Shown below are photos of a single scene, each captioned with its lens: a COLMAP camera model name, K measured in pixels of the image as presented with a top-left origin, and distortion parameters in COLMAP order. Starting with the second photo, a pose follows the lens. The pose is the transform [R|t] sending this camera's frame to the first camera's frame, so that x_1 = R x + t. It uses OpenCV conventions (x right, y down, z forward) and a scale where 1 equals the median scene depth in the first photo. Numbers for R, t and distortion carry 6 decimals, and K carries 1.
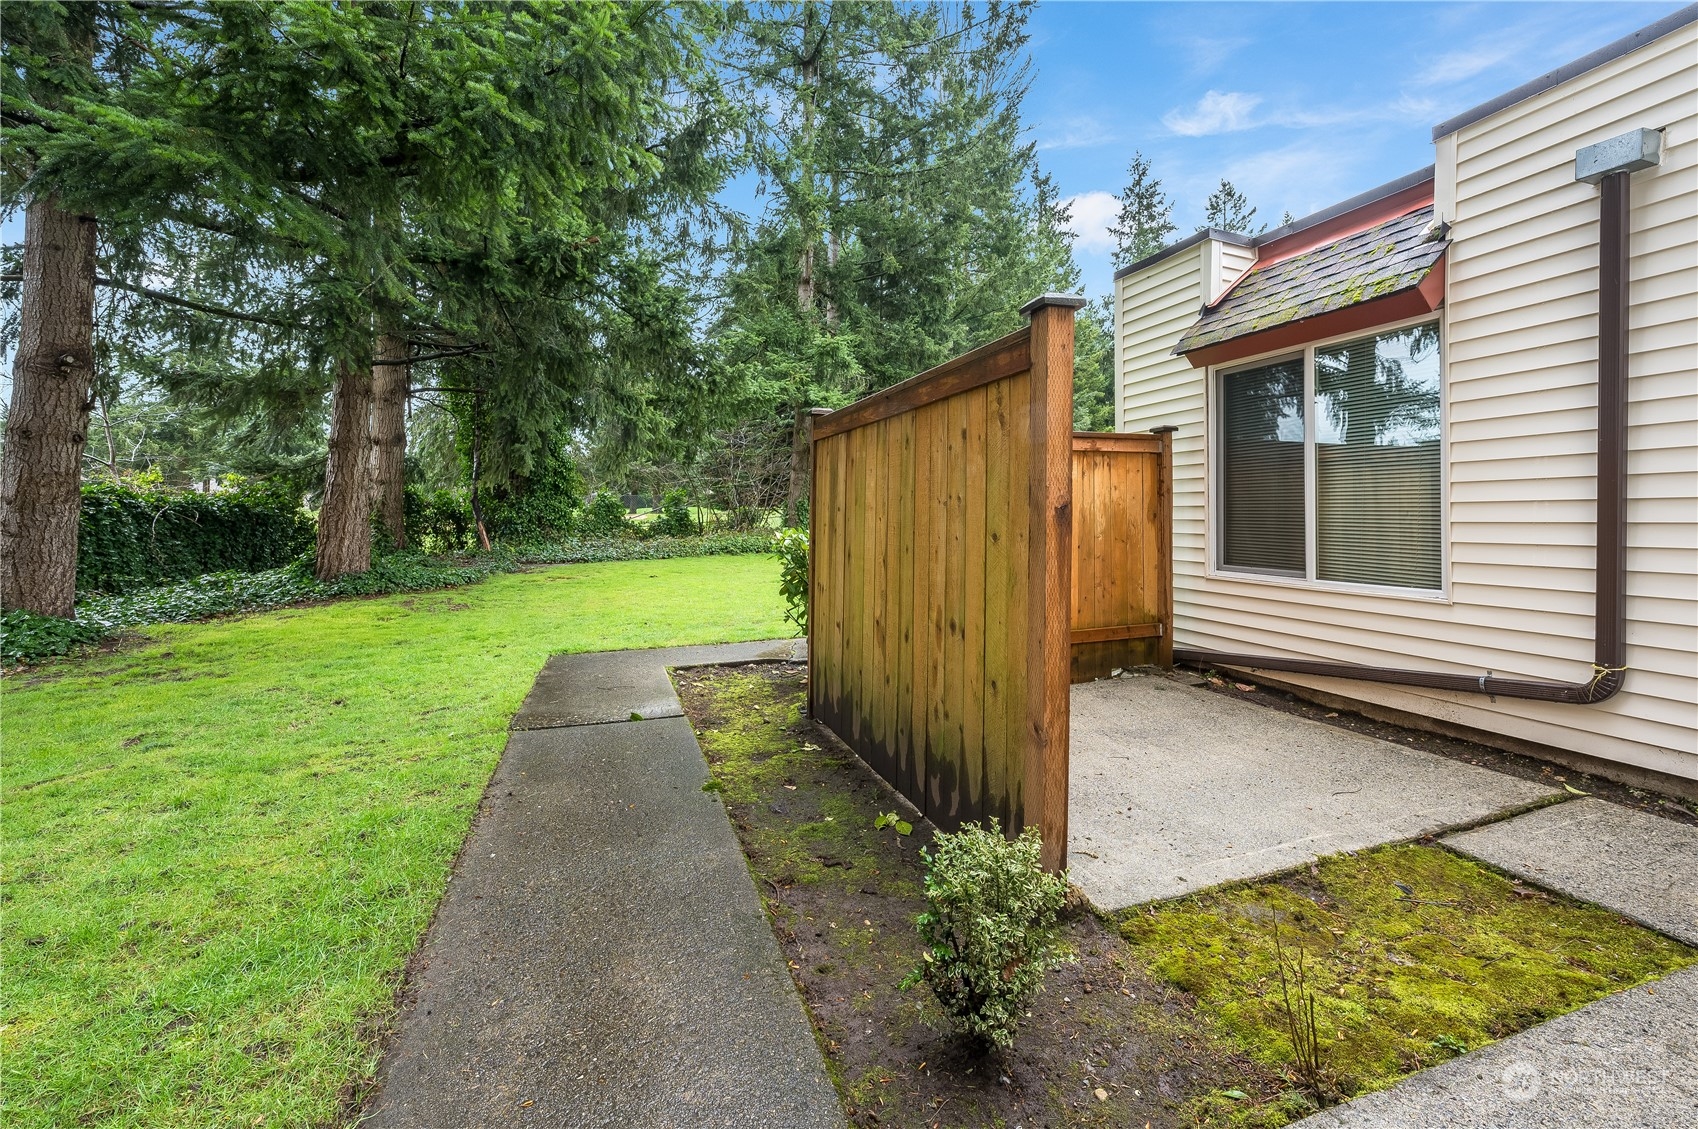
lens RADIAL K [[676.8, 0, 848.0], [0, 676.8, 512.4], [0, 0, 1]] dist [-0.003889, -0.000037]
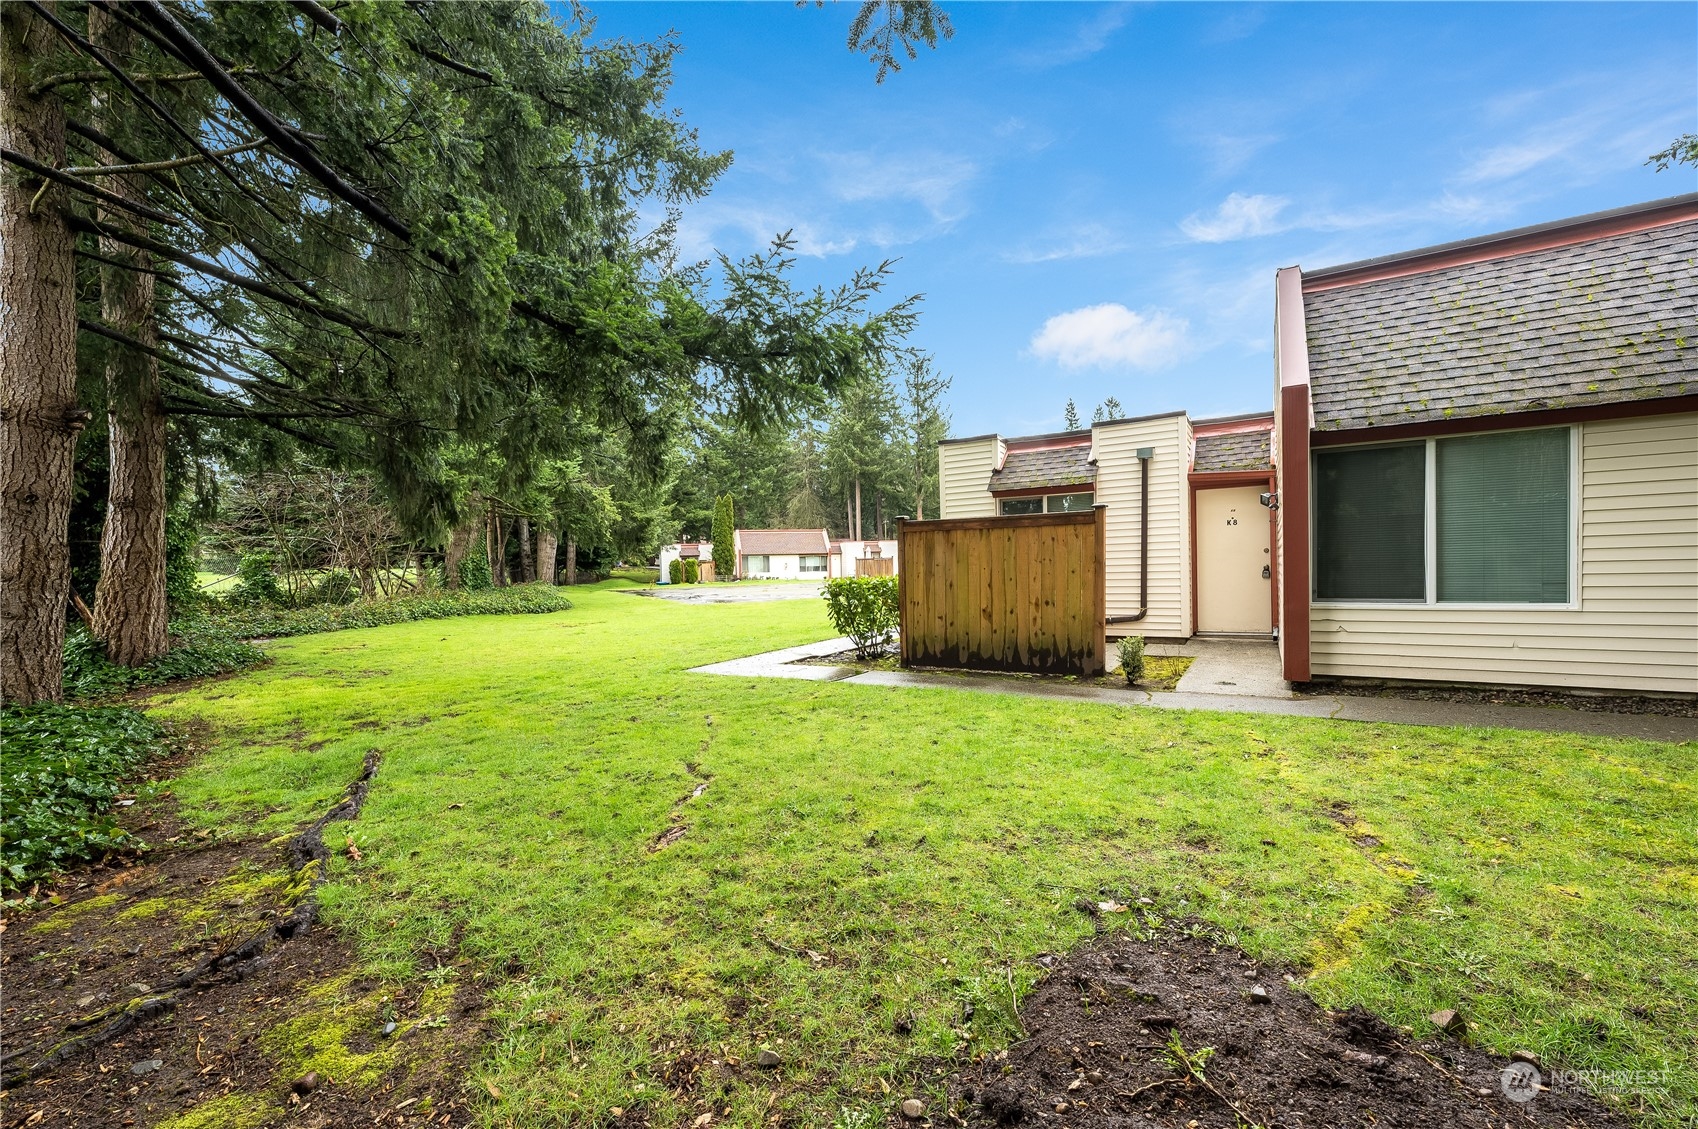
lens RADIAL K [[676.8, 0, 819.9], [0, 676.8, 584.1], [0, 0, 1]] dist [-0.003889, -0.000037]
pose [[0.794279, -0.036108, 0.606479, -1.346765], [0.022978, 0.999303, 0.029403, -0.013676], [-0.607119, -0.009419, 0.794555, -0.420806]]
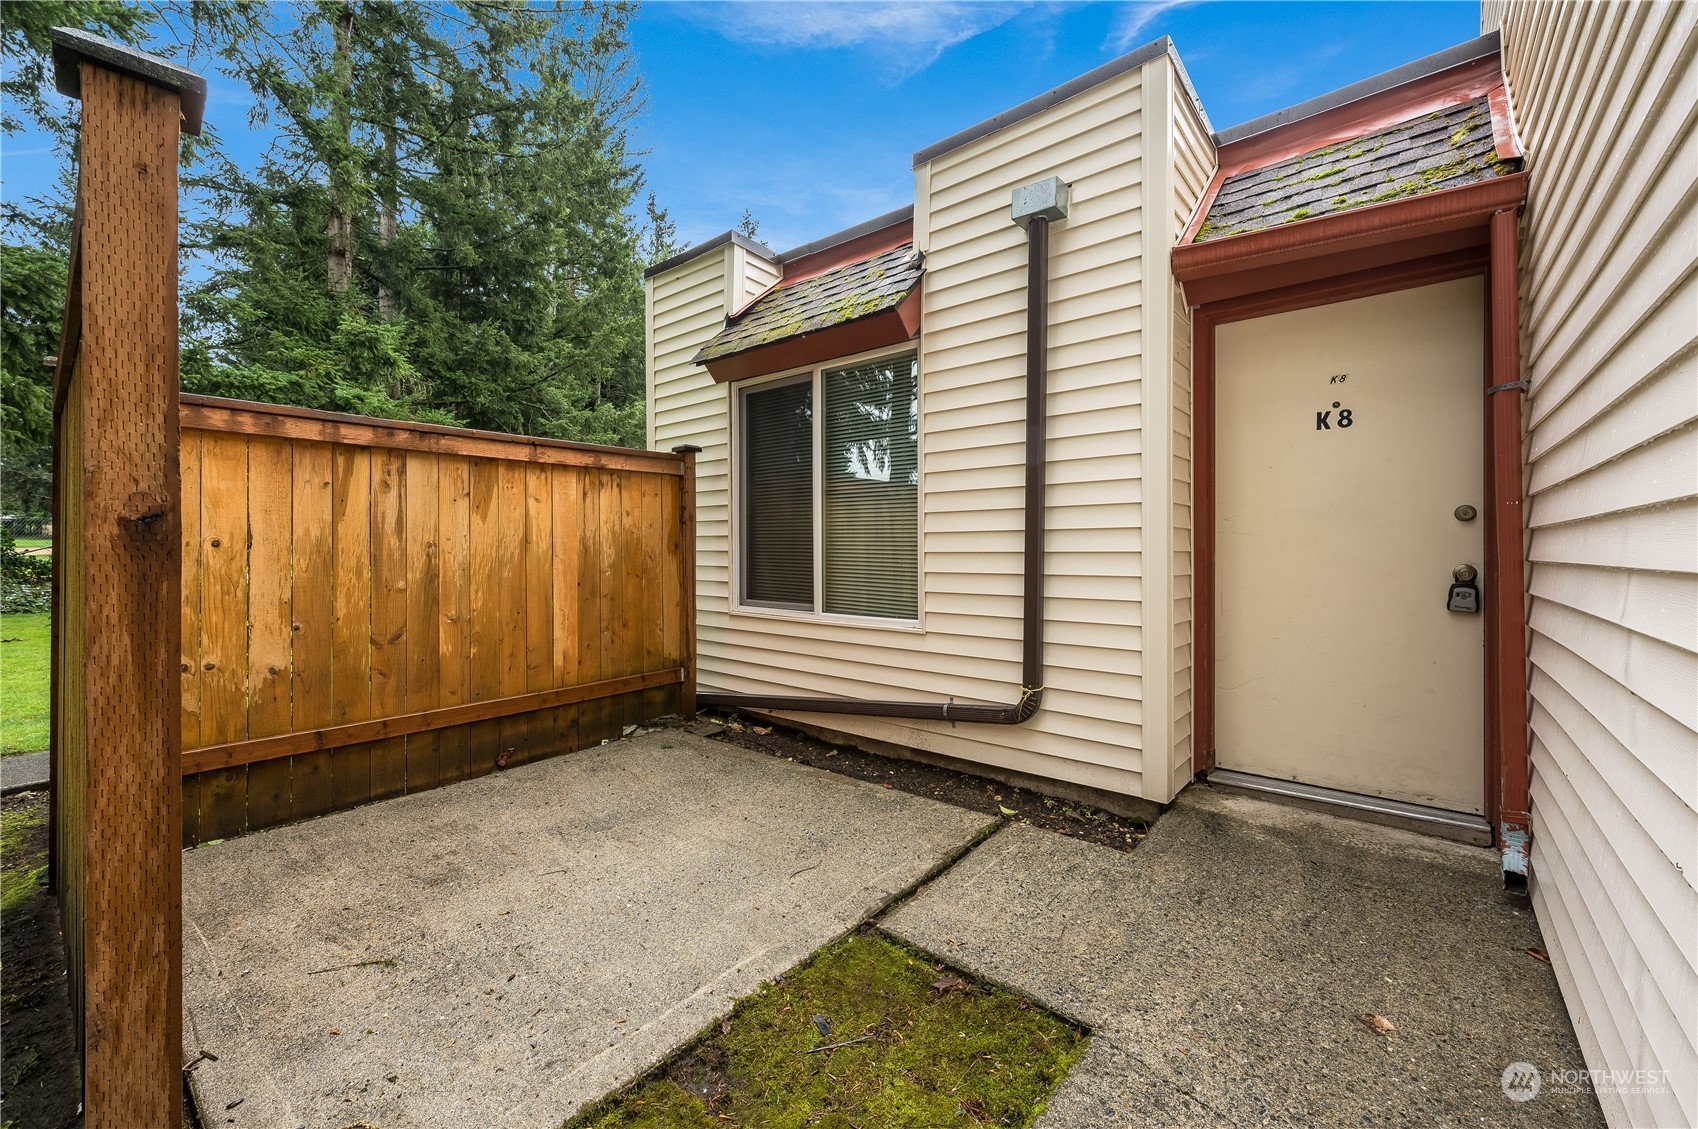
lens RADIAL K [[676.8, 0, 822.6], [0, 676.8, 553.6], [0, 0, 1]] dist [-0.003889, -0.000037]
pose [[0.868803, -0.002724, 0.495151, 0.200853], [-0.003516, 0.999926, 0.011670, 0.003803], [-0.495146, -0.011880, 0.868728, 0.151823]]
